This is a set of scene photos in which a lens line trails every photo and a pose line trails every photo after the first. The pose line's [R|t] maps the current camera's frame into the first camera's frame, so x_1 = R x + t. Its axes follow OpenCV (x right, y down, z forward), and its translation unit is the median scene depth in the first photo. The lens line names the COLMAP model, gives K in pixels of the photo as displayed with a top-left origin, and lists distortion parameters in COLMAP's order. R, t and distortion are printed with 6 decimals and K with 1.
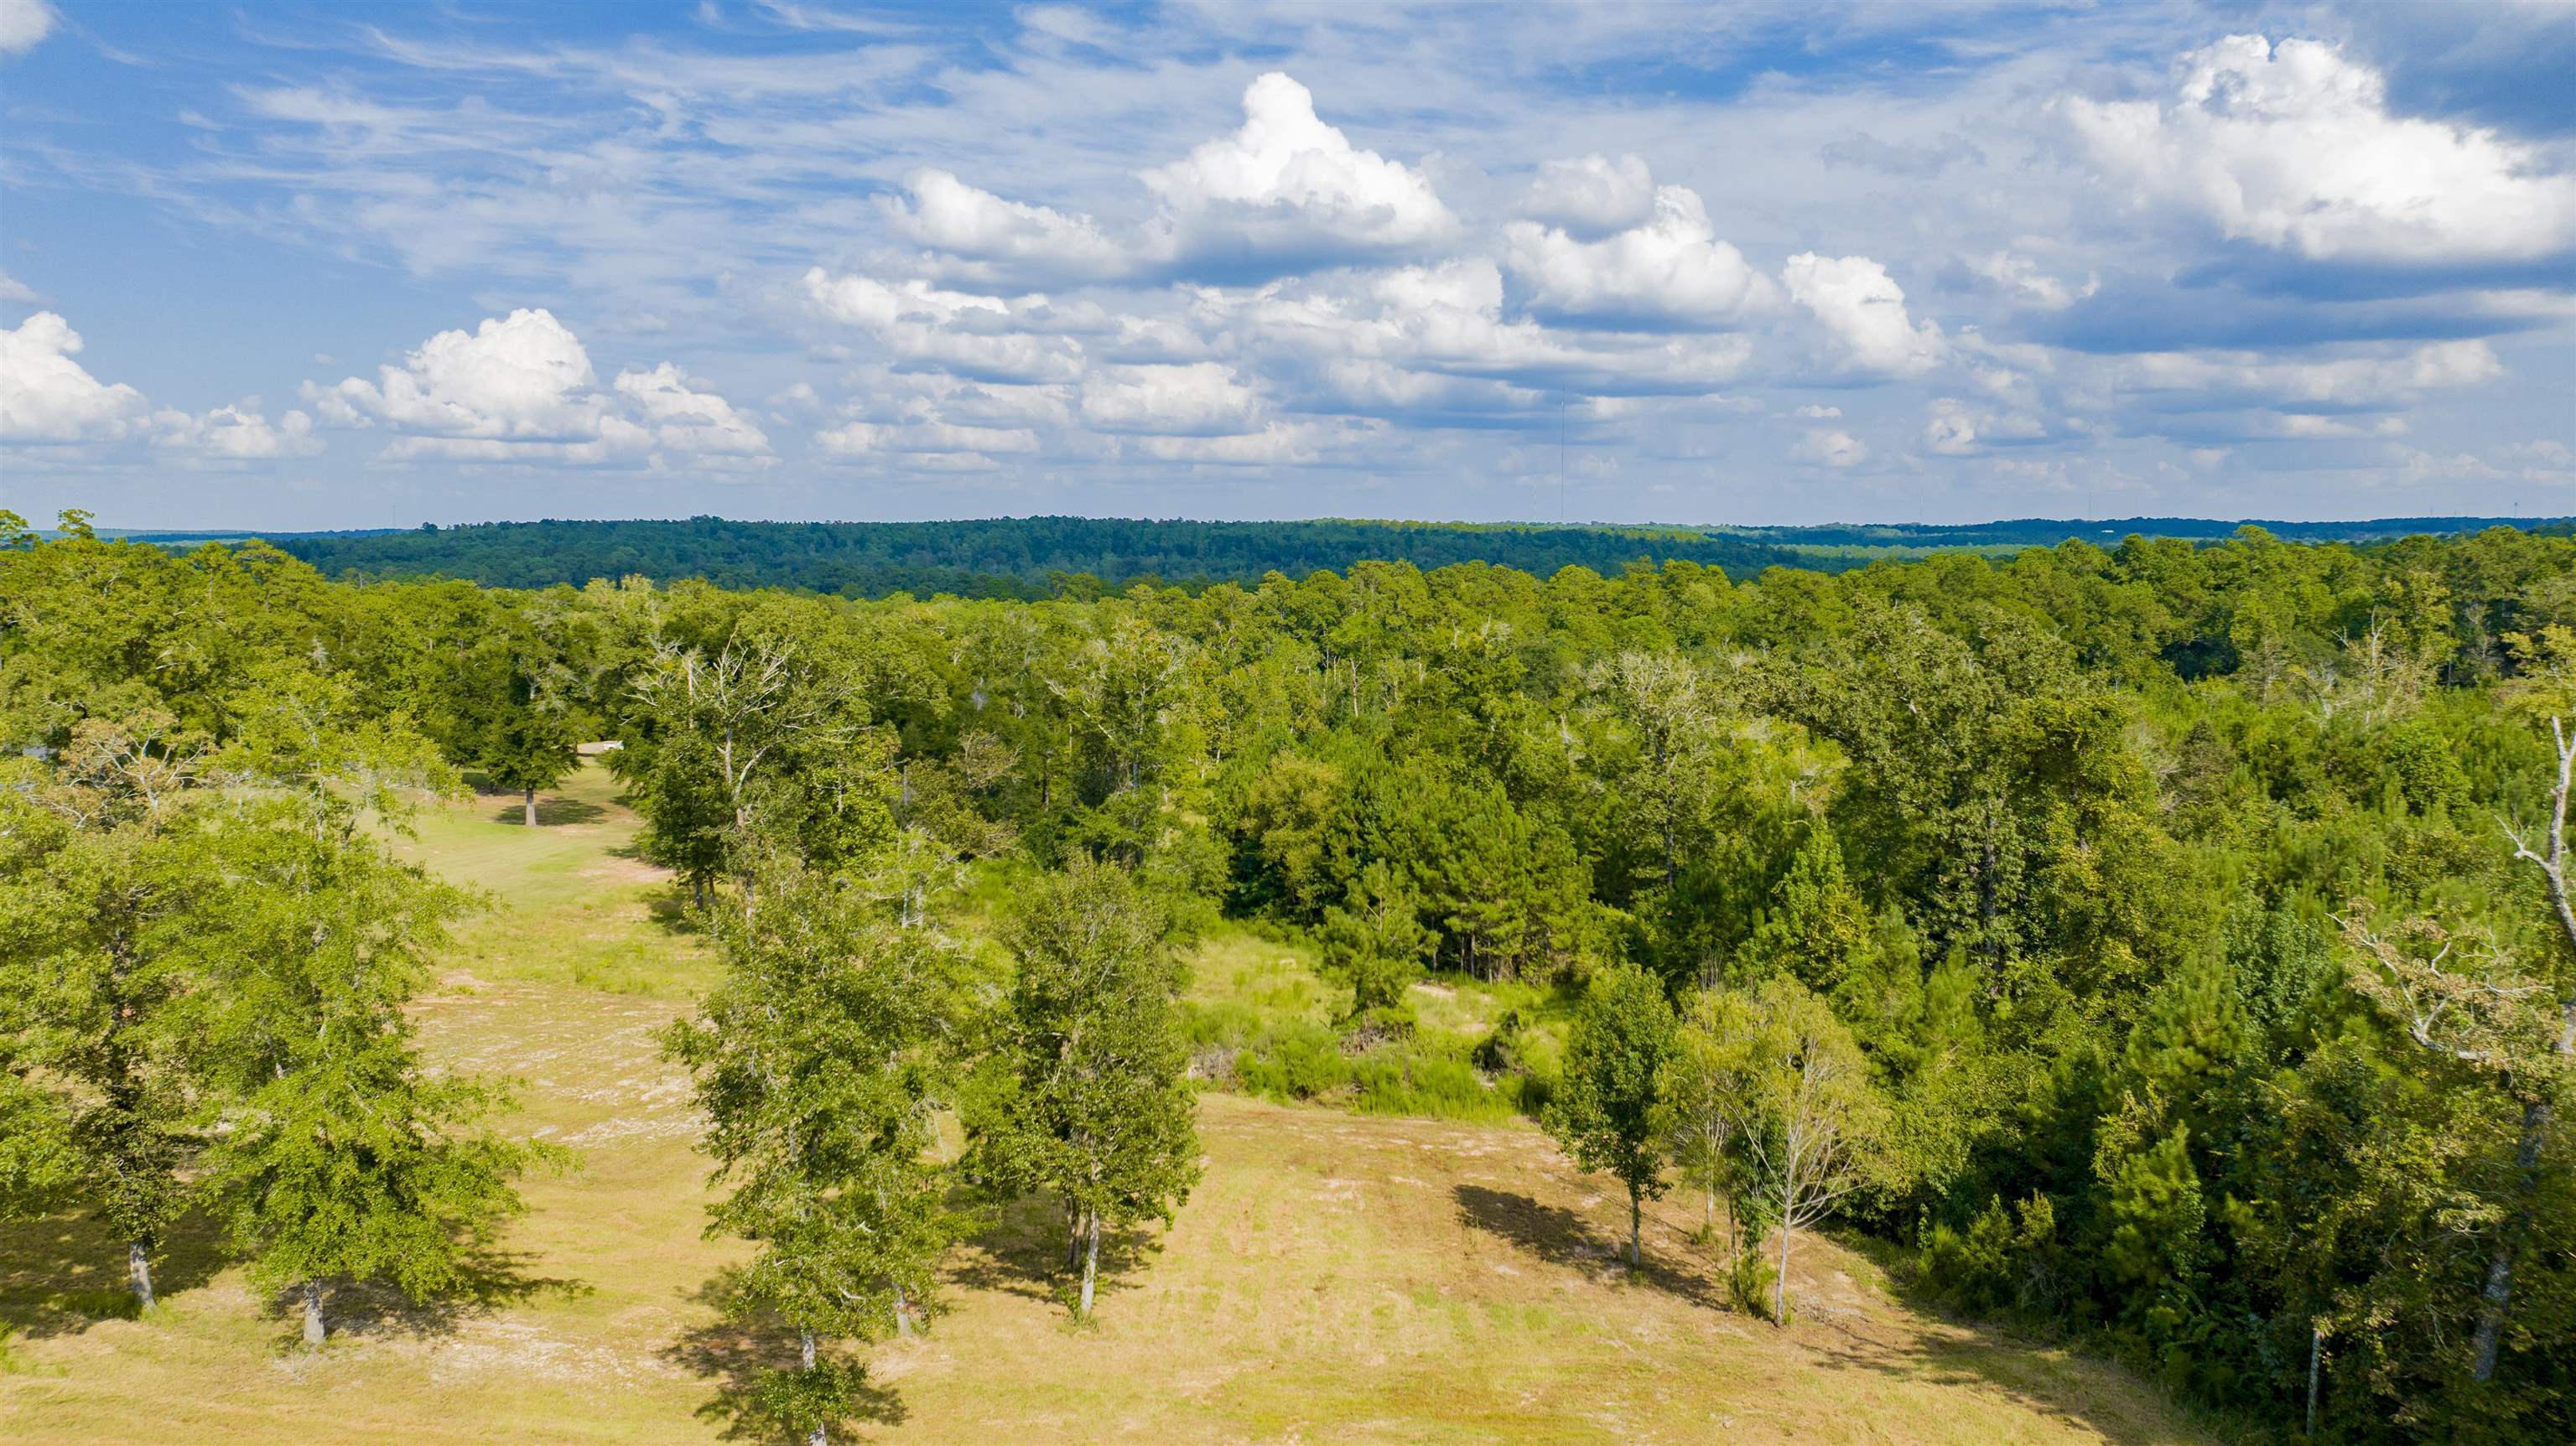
lens RADIAL K [[1822.1, 0, 1305.9], [0, 1822.1, 711.7], [0, 0, 1]] dist [-0.025144, -0.002374]
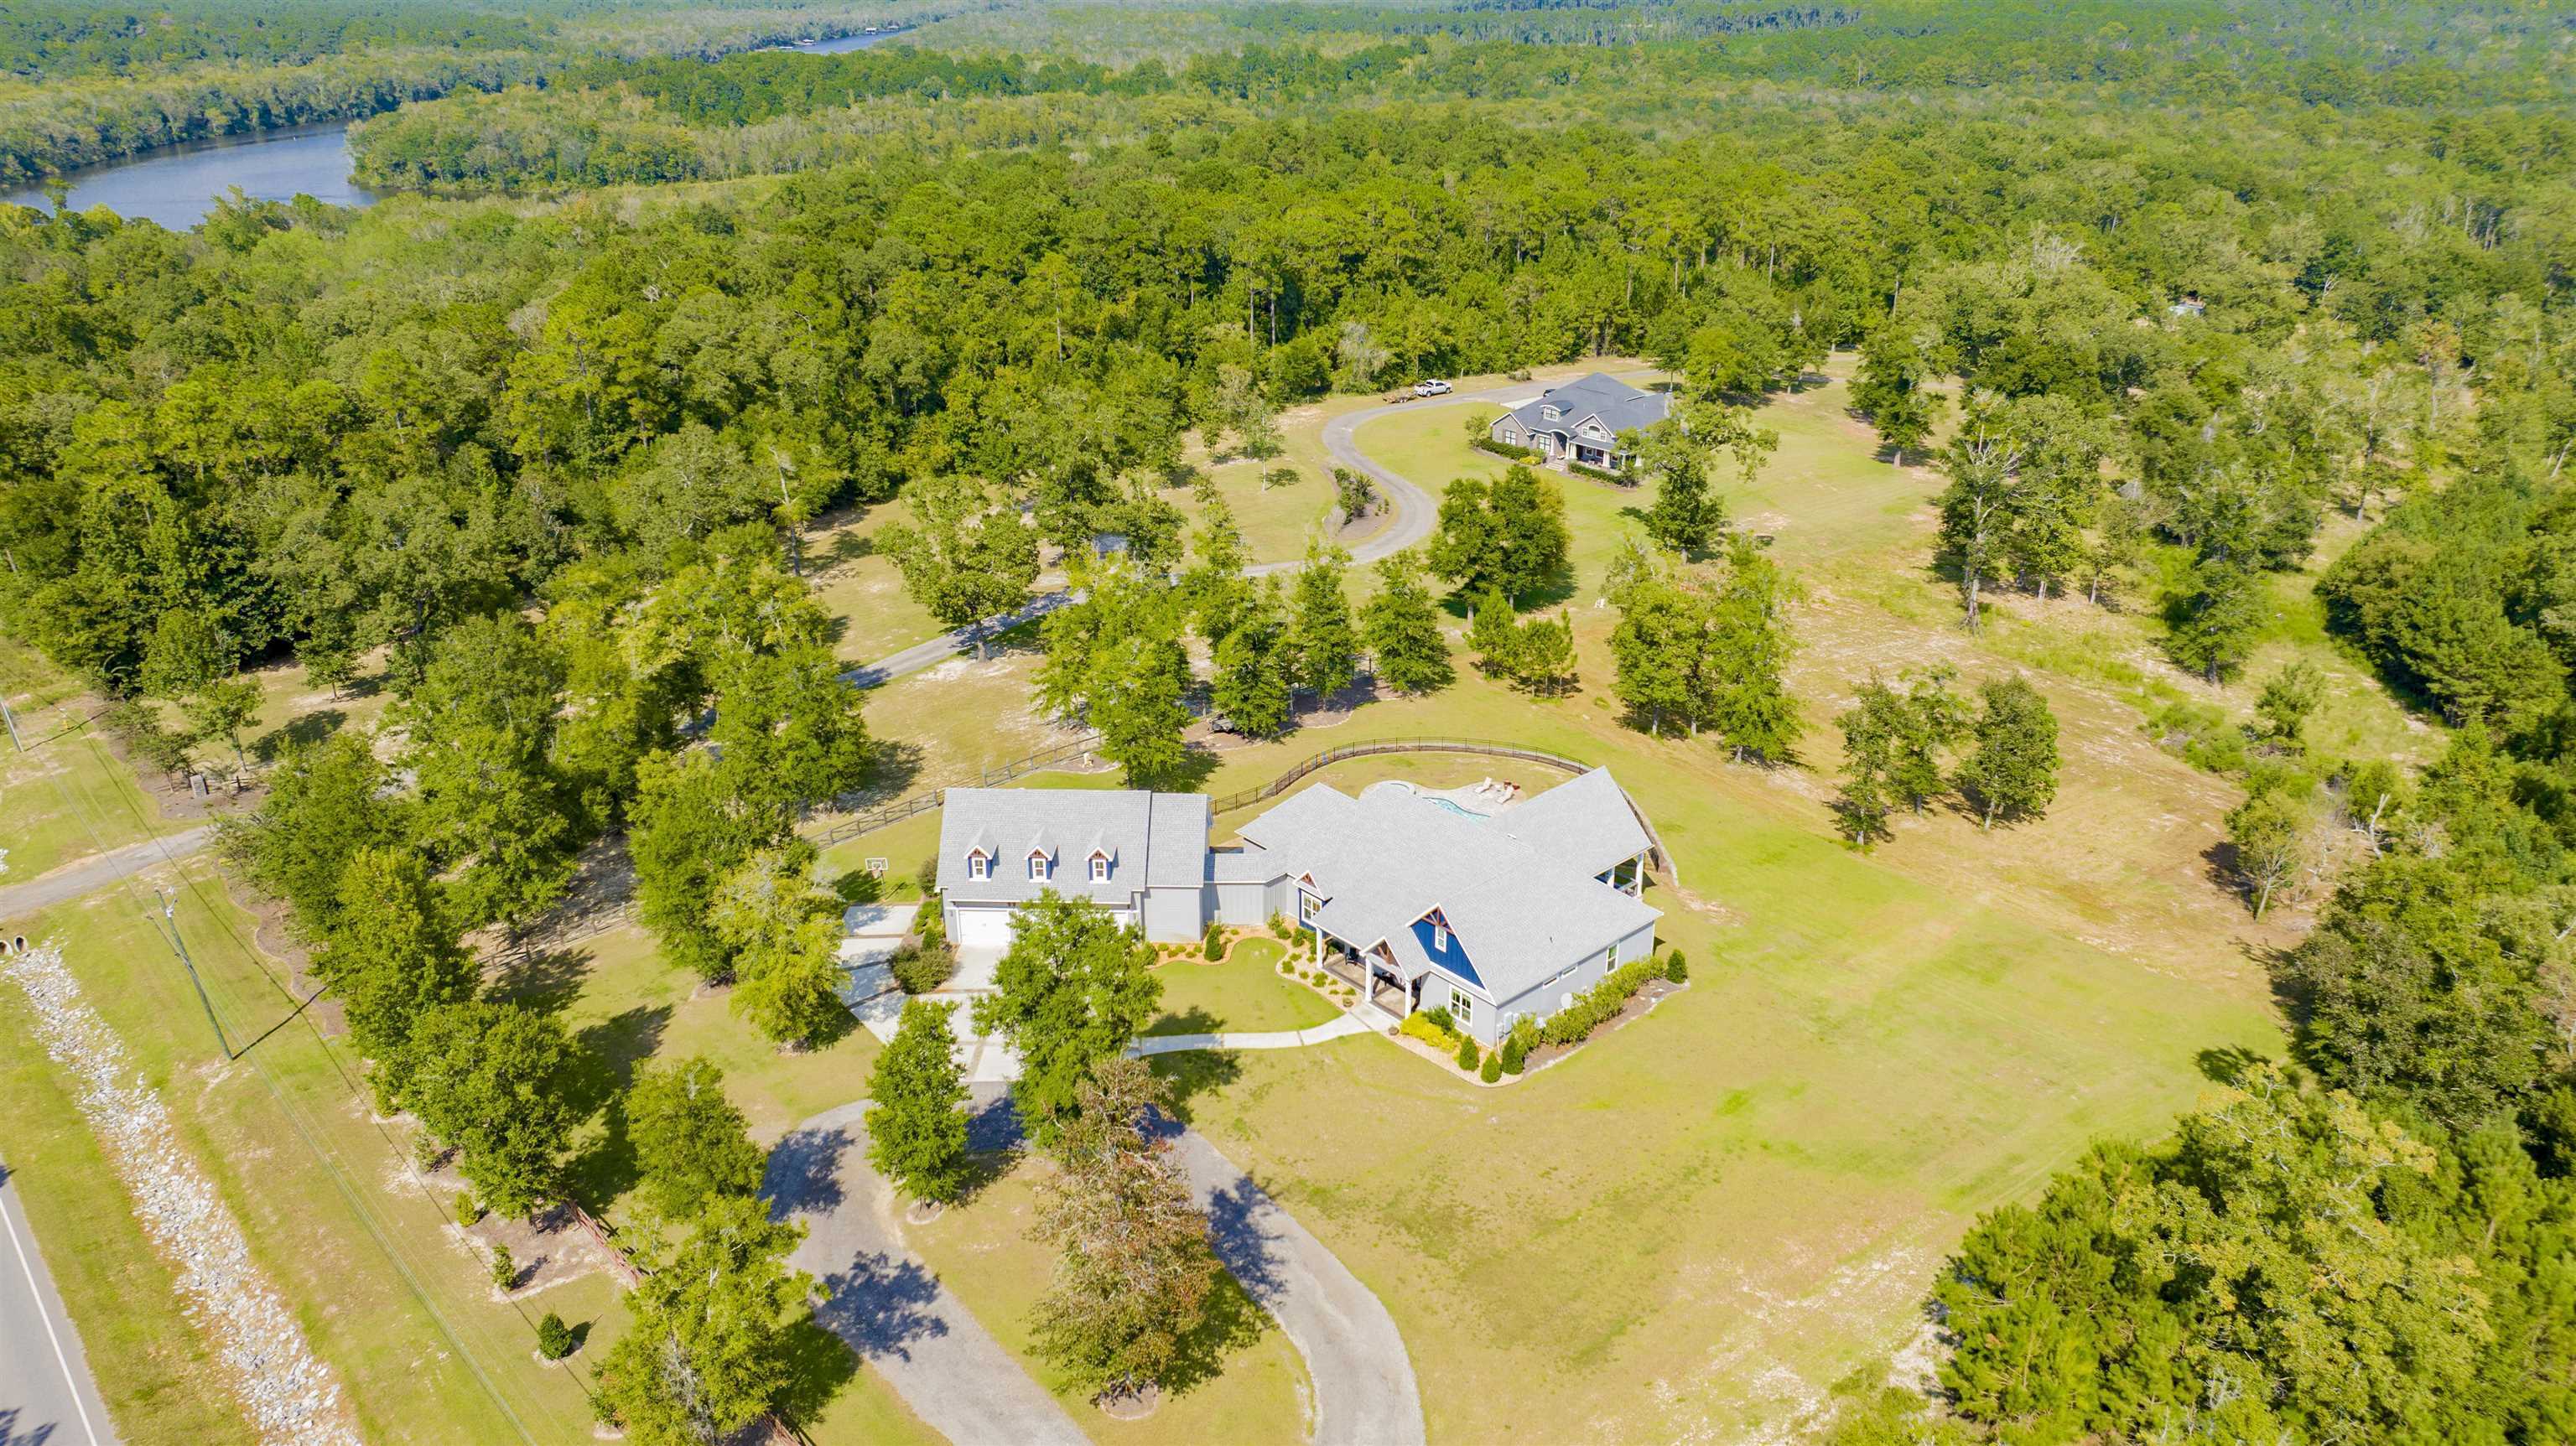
lens RADIAL K [[1867.5, 0, 1288.0], [0, 1867.5, 723.0], [0, 0, 1]] dist [0.003901, 0.000405]
pose [[0.720686, 0.283173, -0.632791, 0.910348], [-0.068485, 0.937390, 0.341483, -0.756895], [0.689870, -0.202765, 0.694957, -1.752065]]
